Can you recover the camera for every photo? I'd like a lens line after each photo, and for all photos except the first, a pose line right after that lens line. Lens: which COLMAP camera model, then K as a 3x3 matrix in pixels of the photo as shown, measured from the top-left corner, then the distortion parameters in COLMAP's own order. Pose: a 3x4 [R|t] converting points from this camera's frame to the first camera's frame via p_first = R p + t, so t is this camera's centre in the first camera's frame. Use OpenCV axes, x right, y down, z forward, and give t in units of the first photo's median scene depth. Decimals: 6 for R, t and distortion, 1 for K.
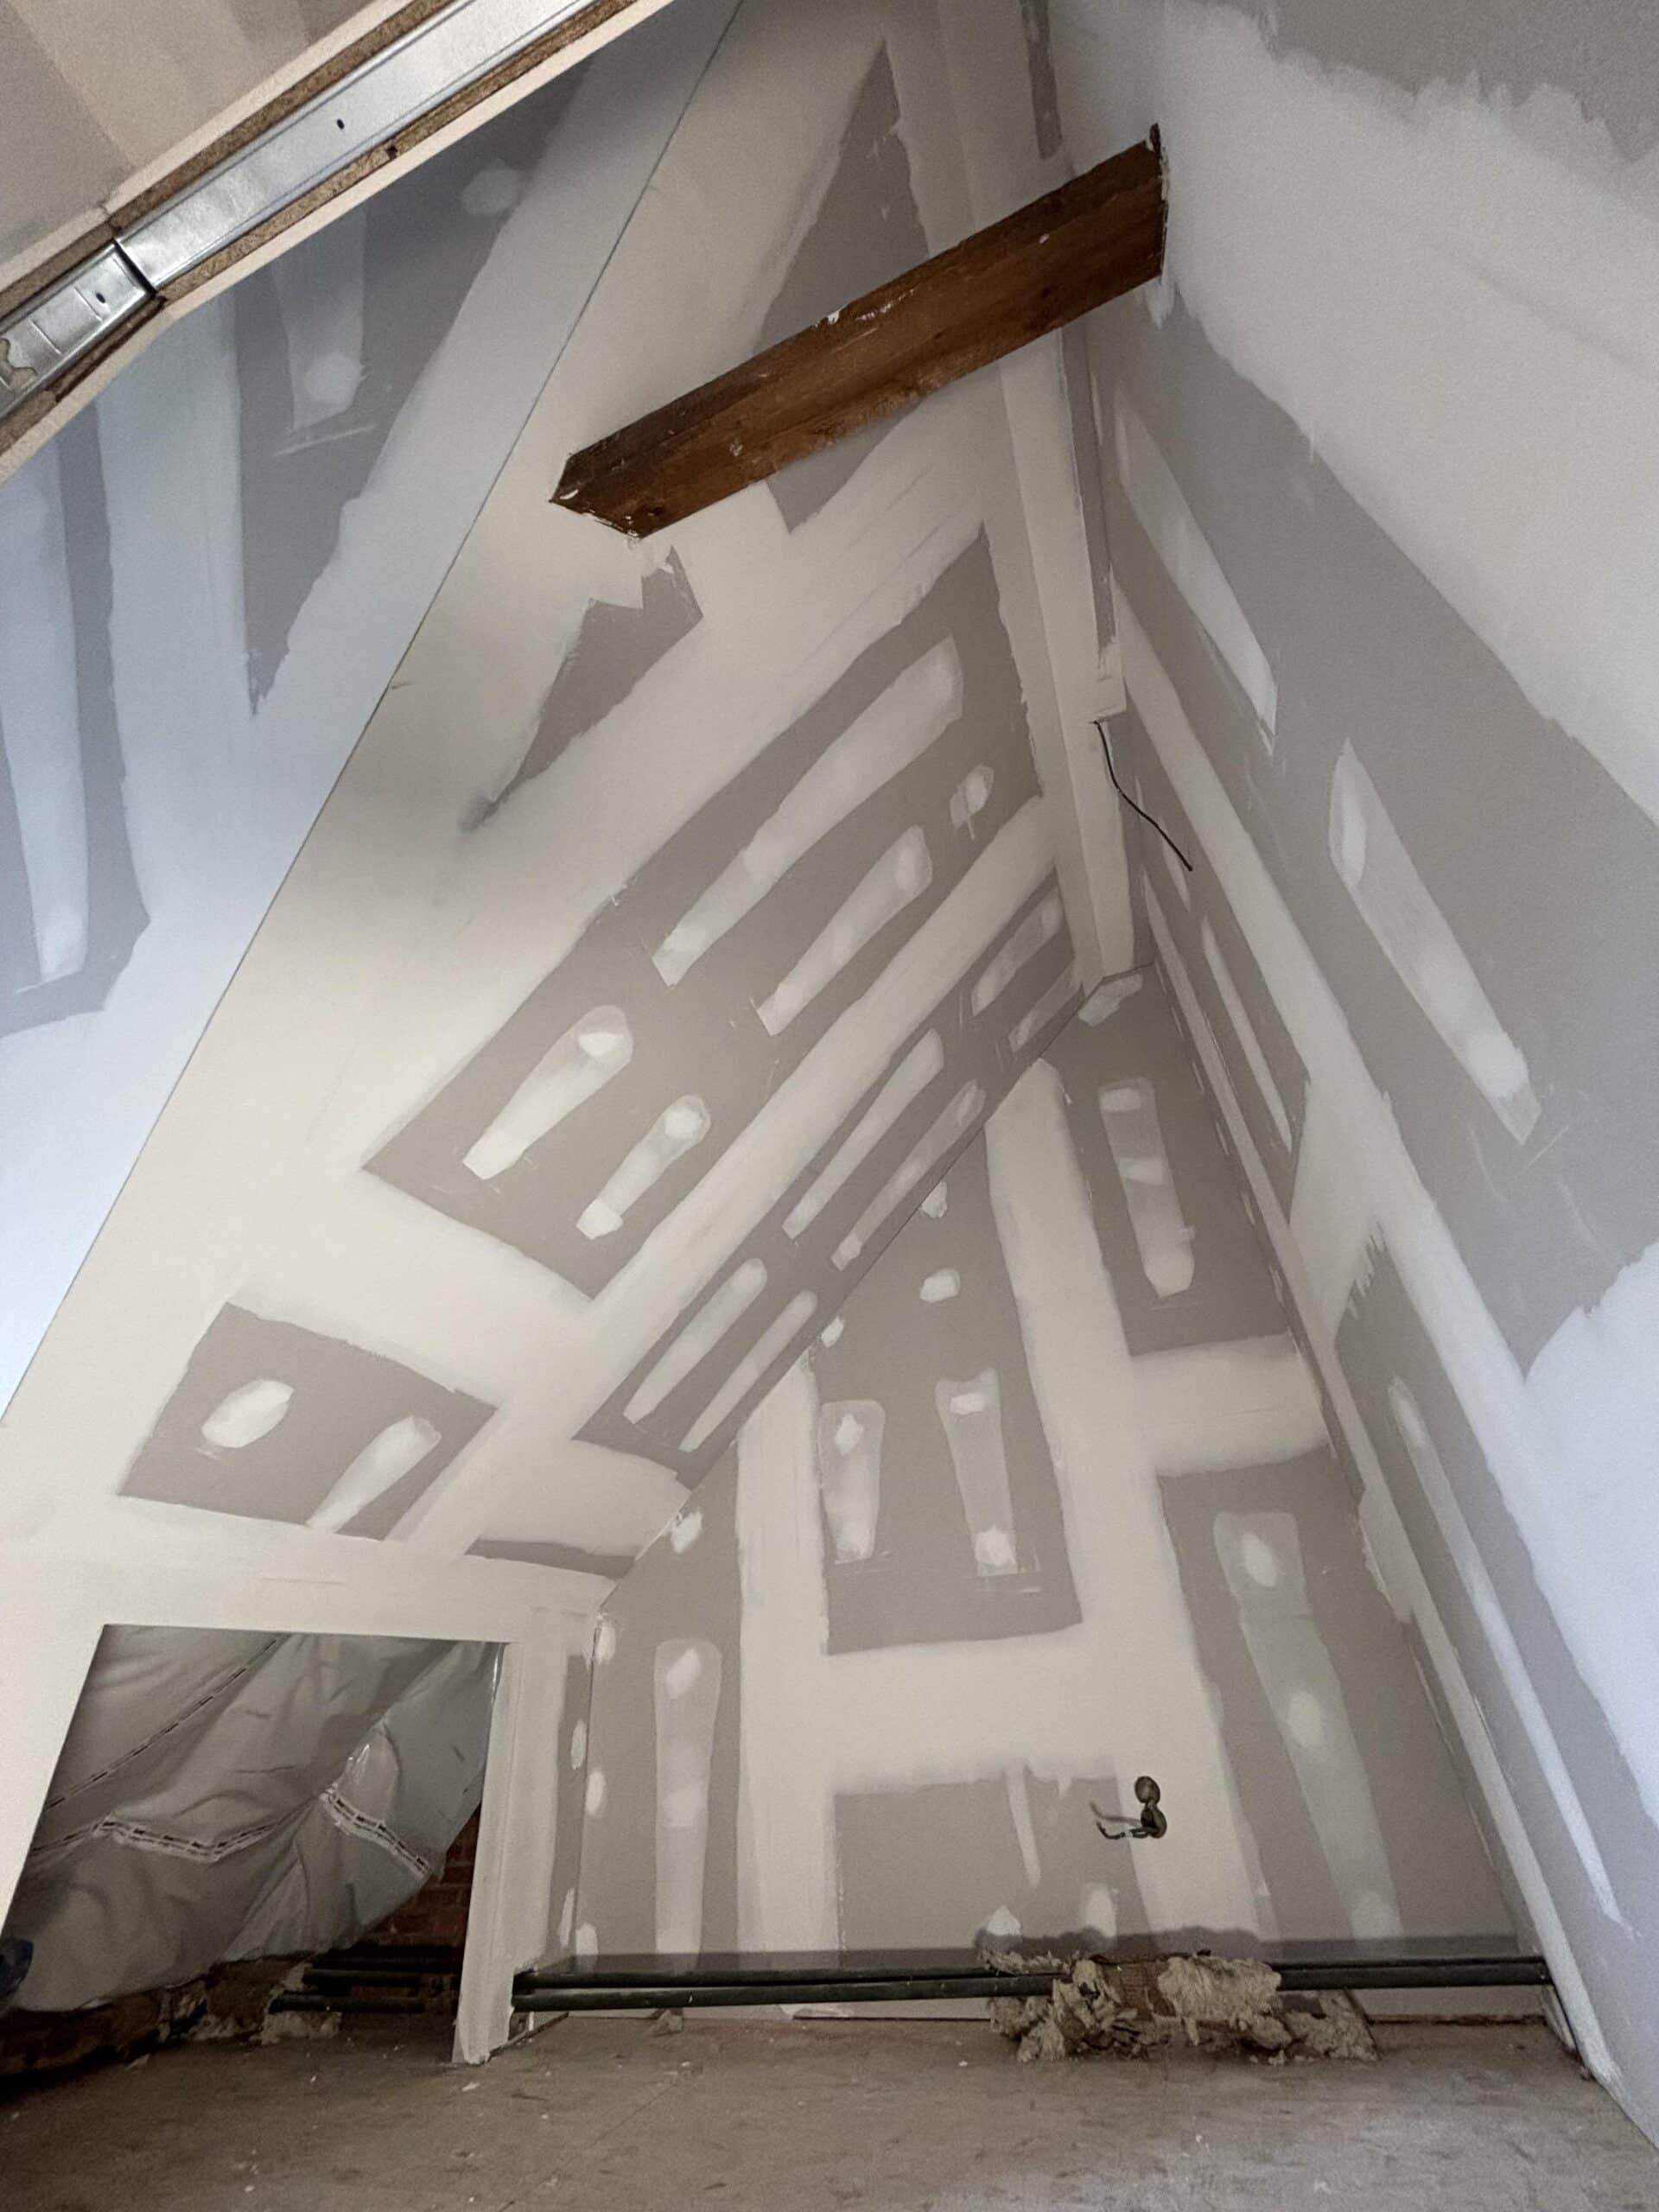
lens RADIAL K [[888.5, 0, 833.8], [0, 888.5, 1105.8], [0, 0, 1]] dist [0.001290, -0.000271]
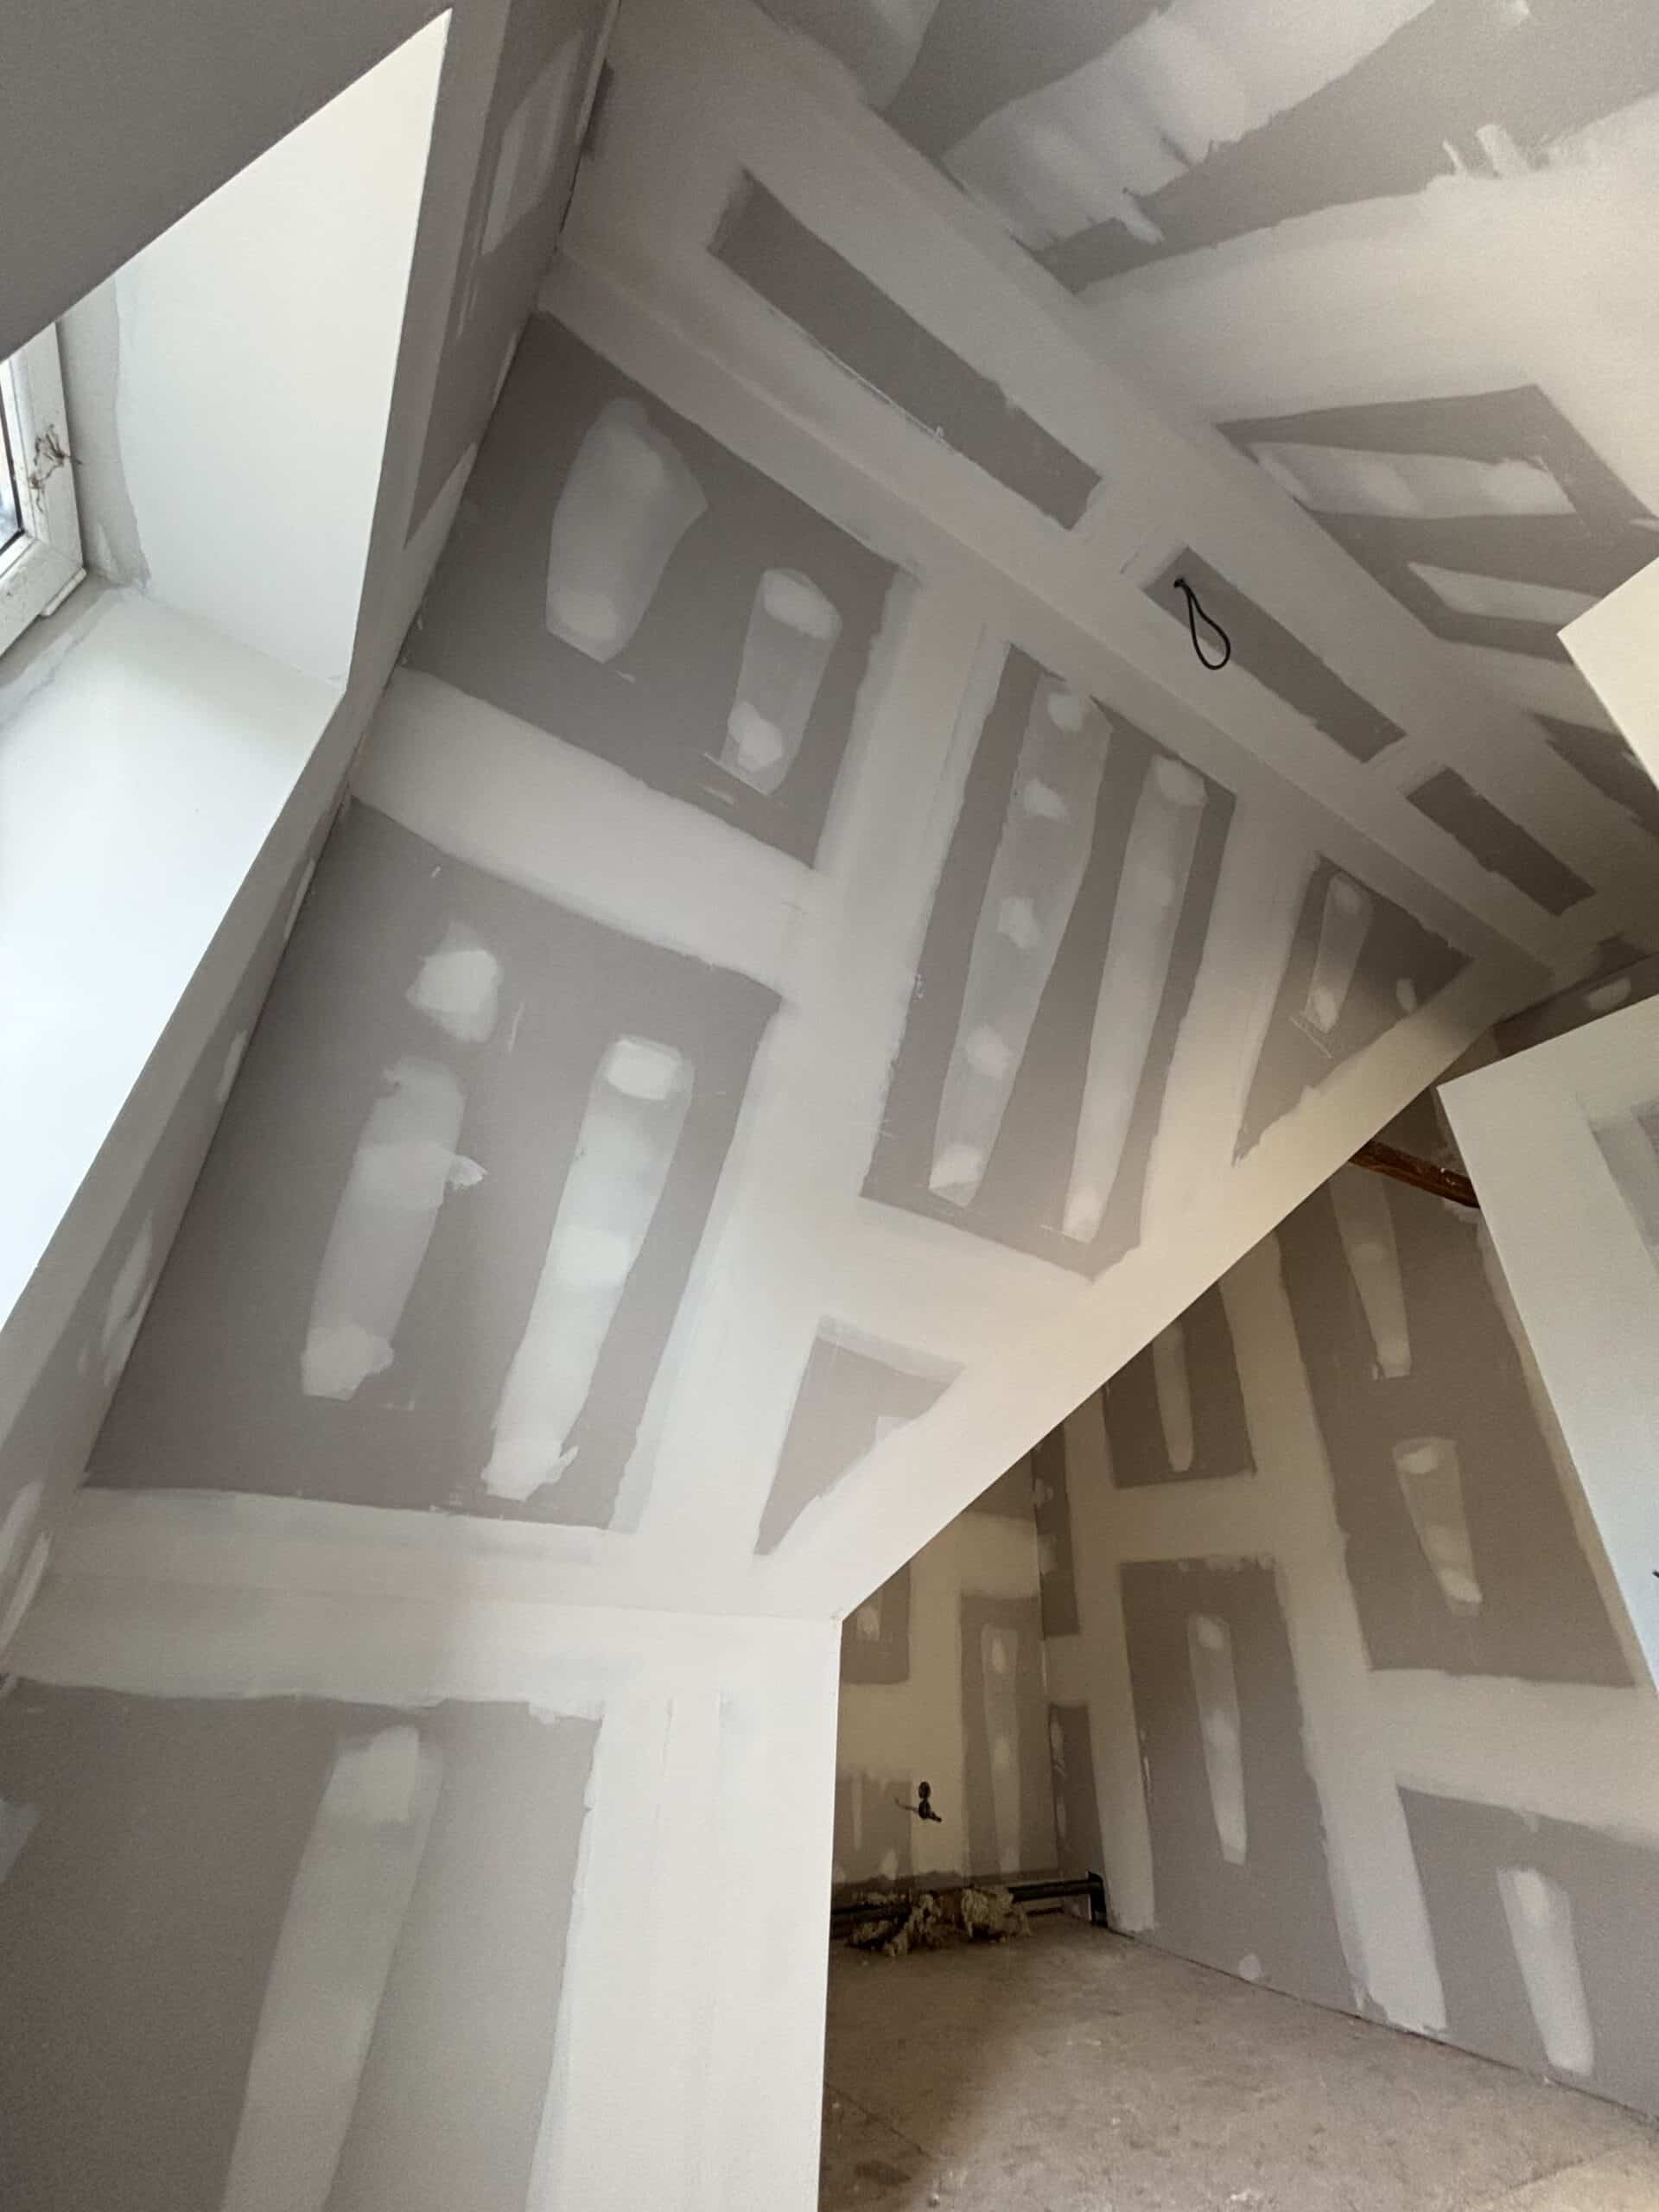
lens RADIAL K [[888.5, 0, 833.8], [0, 888.5, 1105.8], [0, 0, 1]] dist [0.001290, -0.000271]
pose [[0.607774, 0.490083, 0.624843, -1.480681], [-0.516685, 0.841565, -0.157493, 0.067082], [-0.603031, -0.227127, 0.764700, 0.157273]]
